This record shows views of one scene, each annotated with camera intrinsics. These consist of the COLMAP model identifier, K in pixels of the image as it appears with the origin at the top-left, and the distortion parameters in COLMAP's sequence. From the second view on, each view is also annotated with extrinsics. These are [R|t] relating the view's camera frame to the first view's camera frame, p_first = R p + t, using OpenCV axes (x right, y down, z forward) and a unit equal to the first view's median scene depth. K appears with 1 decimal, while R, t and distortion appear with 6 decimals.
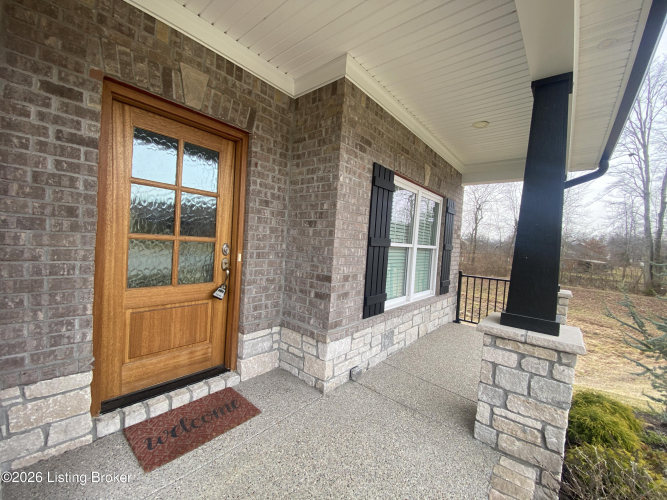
lens RADIAL K [[270.7, 0, 333.5], [0, 270.7, 250.0], [0, 0, 1]] dist [0.024085, -0.022898]
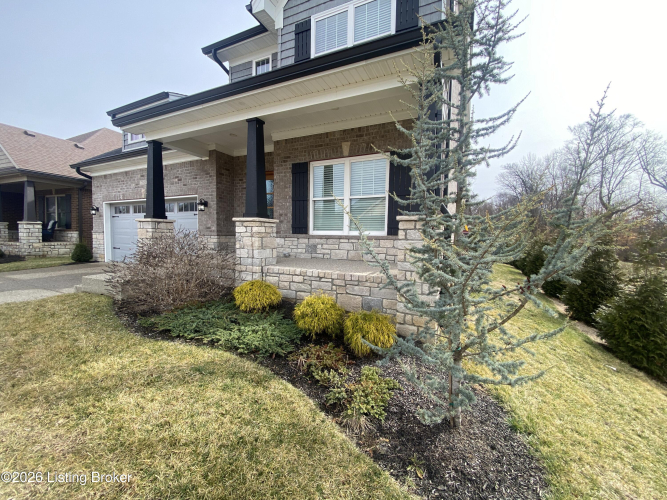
lens RADIAL K [[270.7, 0, 333.5], [0, 270.7, 250.0], [0, 0, 1]] dist [0.024085, -0.022898]
pose [[0.262671, -0.009700, -0.964837, 2.727965], [-0.031380, 0.999335, -0.018589, 0.484386], [0.964375, 0.035159, 0.262192, 0.858555]]
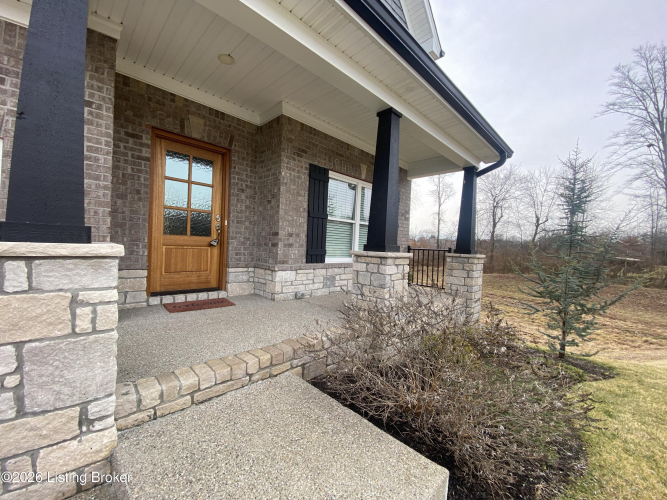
lens RADIAL K [[270.7, 0, 333.5], [0, 270.7, 250.0], [0, 0, 1]] dist [0.024085, -0.022898]
pose [[0.996451, -0.018650, -0.082086, 0.456694], [0.017381, 0.999719, -0.016149, 0.237631], [0.082364, 0.014665, 0.996494, -0.627949]]
